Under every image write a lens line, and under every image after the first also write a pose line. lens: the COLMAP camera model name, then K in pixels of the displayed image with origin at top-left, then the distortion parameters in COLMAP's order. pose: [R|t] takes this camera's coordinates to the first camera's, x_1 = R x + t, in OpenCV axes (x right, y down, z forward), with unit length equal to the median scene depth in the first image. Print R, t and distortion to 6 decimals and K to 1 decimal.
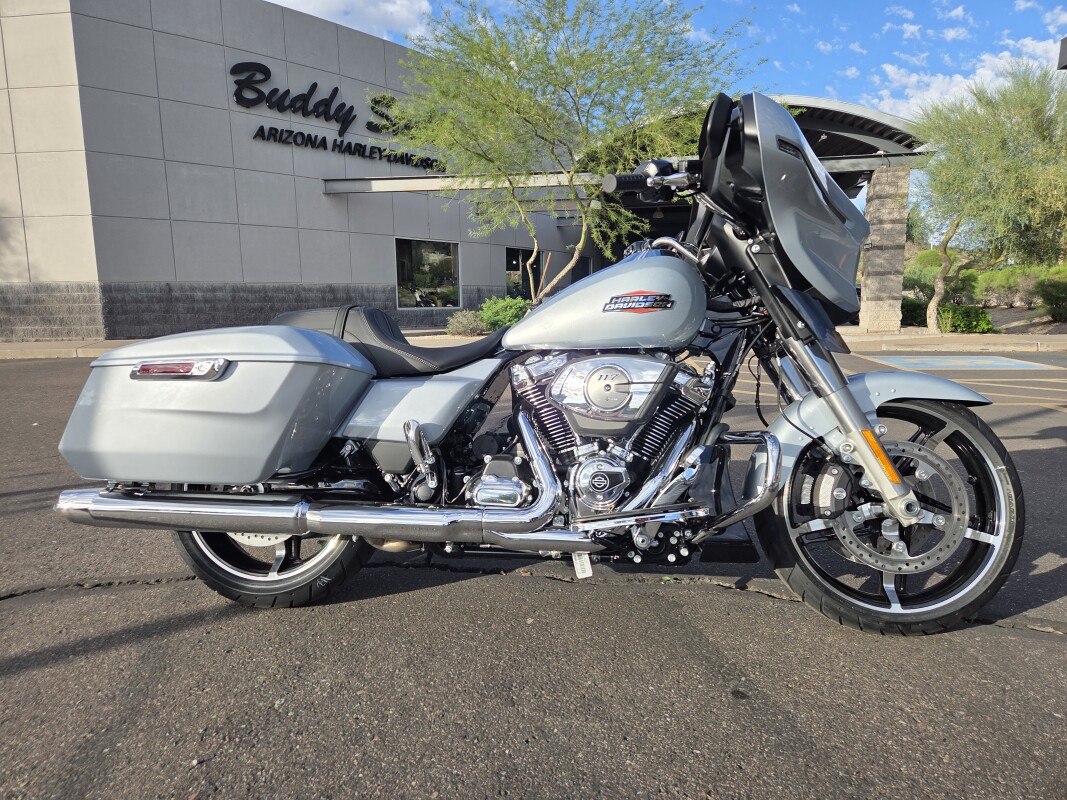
lens RADIAL K [[691.2, 0, 533.5], [0, 691.2, 400.0], [0, 0, 1]] dist [0.053666, -0.045649]
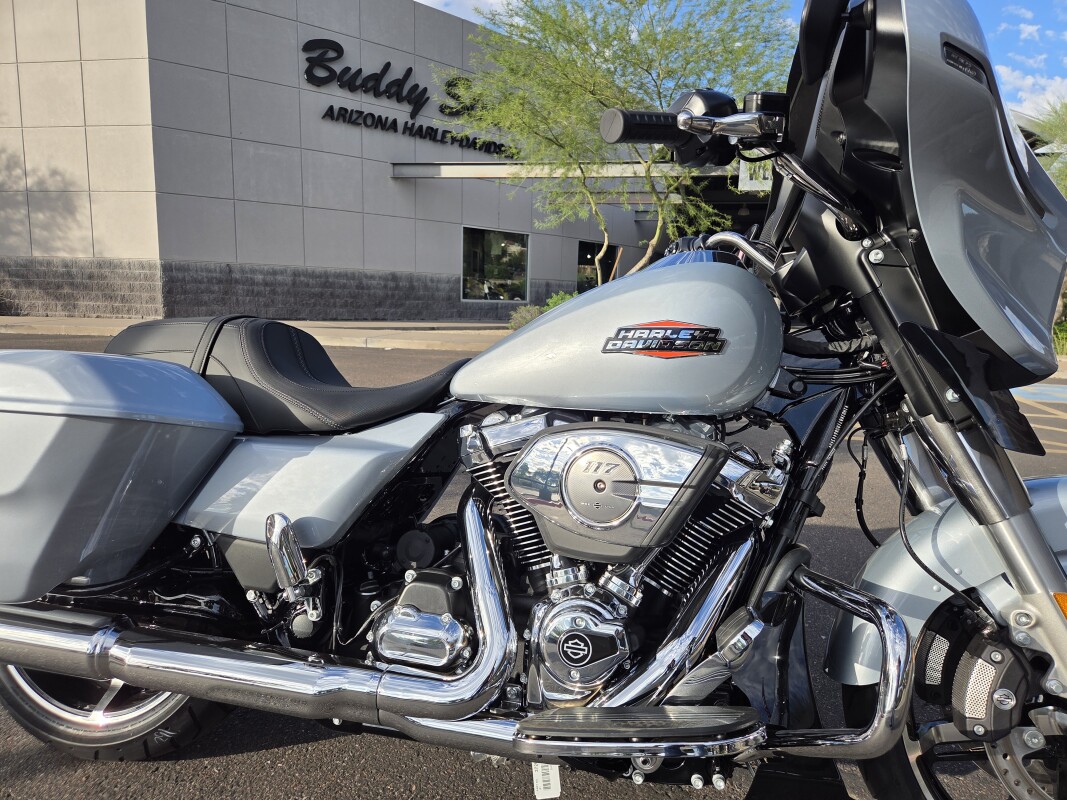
lens RADIAL K [[707.1, 0, 548.0], [0, 707.1, 402.9], [0, 0, 1]] dist [0.046579, -0.045834]
pose [[0.995389, 0.056642, -0.077408, 0.094452], [-0.055996, 0.998376, 0.010498, -0.080801], [0.077877, -0.006115, 0.996944, 0.361378]]
